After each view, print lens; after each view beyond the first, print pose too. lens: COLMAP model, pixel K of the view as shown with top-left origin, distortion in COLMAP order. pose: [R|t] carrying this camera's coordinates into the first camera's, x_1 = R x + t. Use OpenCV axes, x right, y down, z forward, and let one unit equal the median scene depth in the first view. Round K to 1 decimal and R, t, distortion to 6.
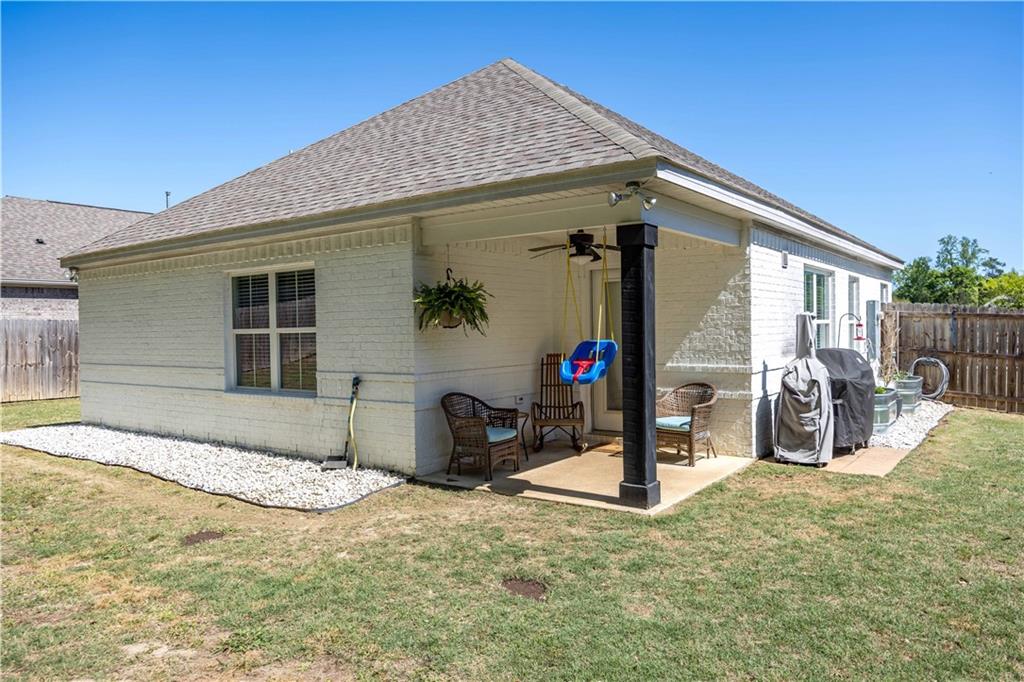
lens RADIAL K [[711.1, 0, 505.5], [0, 711.1, 338.1], [0, 0, 1]] dist [-0.002378, -0.003915]
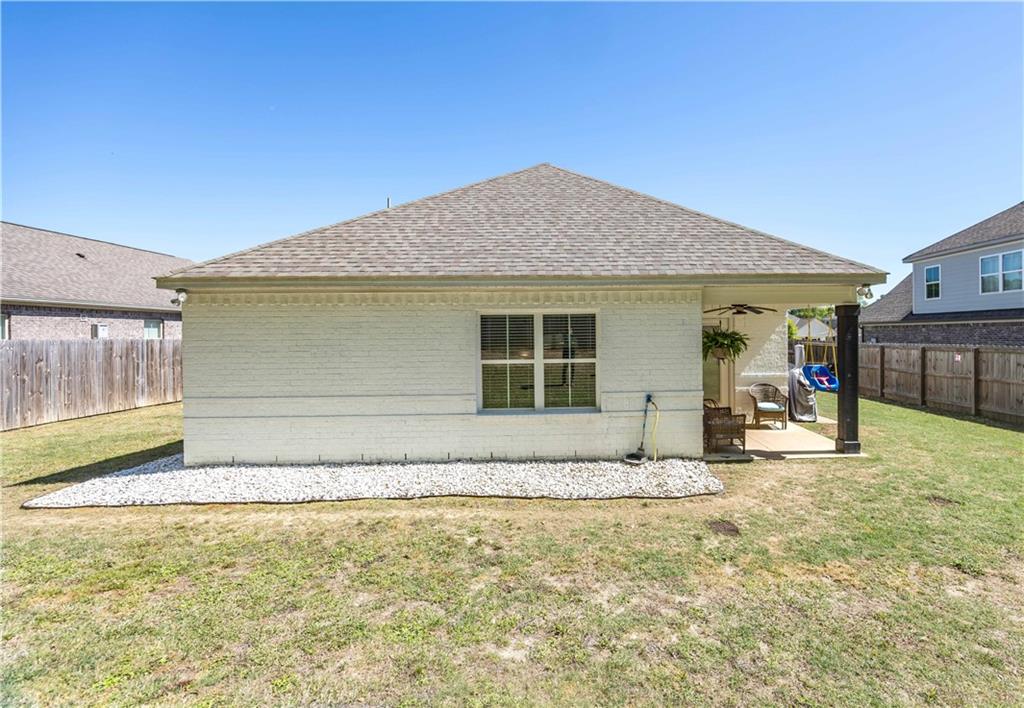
lens RADIAL K [[443.0, 0, 512.0], [0, 443.0, 344.2], [0, 0, 1]] dist [-0.009693, 0.001542]
pose [[0.780995, -0.000953, 0.624537, -0.975872], [0.005307, 0.999973, -0.005111, -0.041973], [-0.624515, 0.007306, 0.780979, 0.496346]]
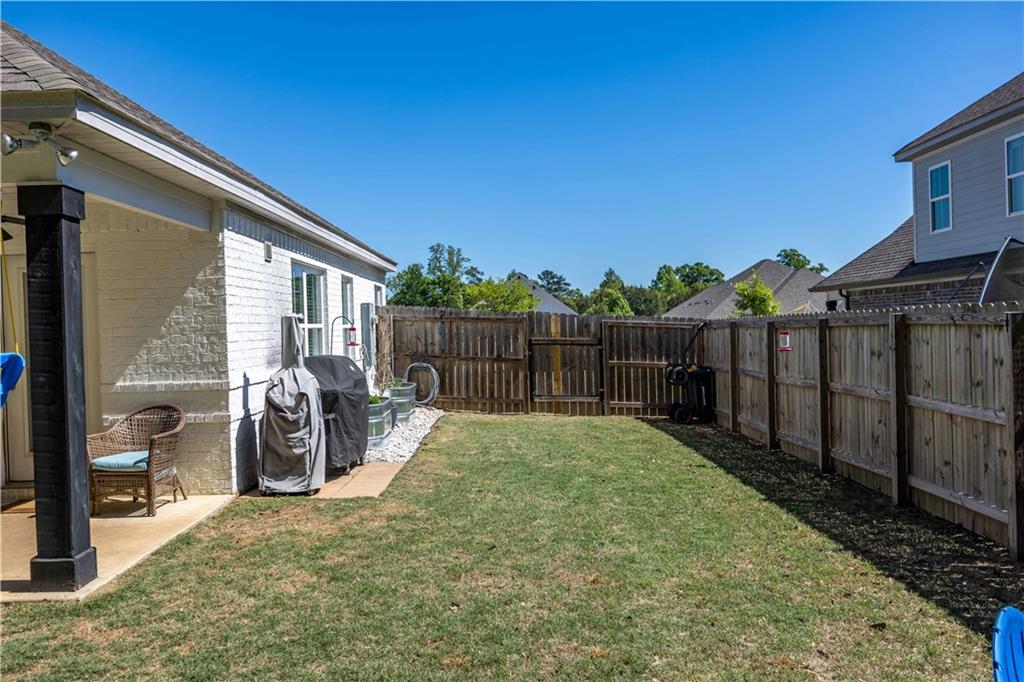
lens RADIAL K [[810.1, 0, 511.3], [0, 810.1, 339.4], [0, 0, 1]] dist [-0.006834, -0.003041]
pose [[0.798368, -0.018004, 0.601900, 0.051396], [0.024941, 0.999684, -0.003179, 0.003858], [-0.601653, 0.017550, 0.798565, 0.073870]]
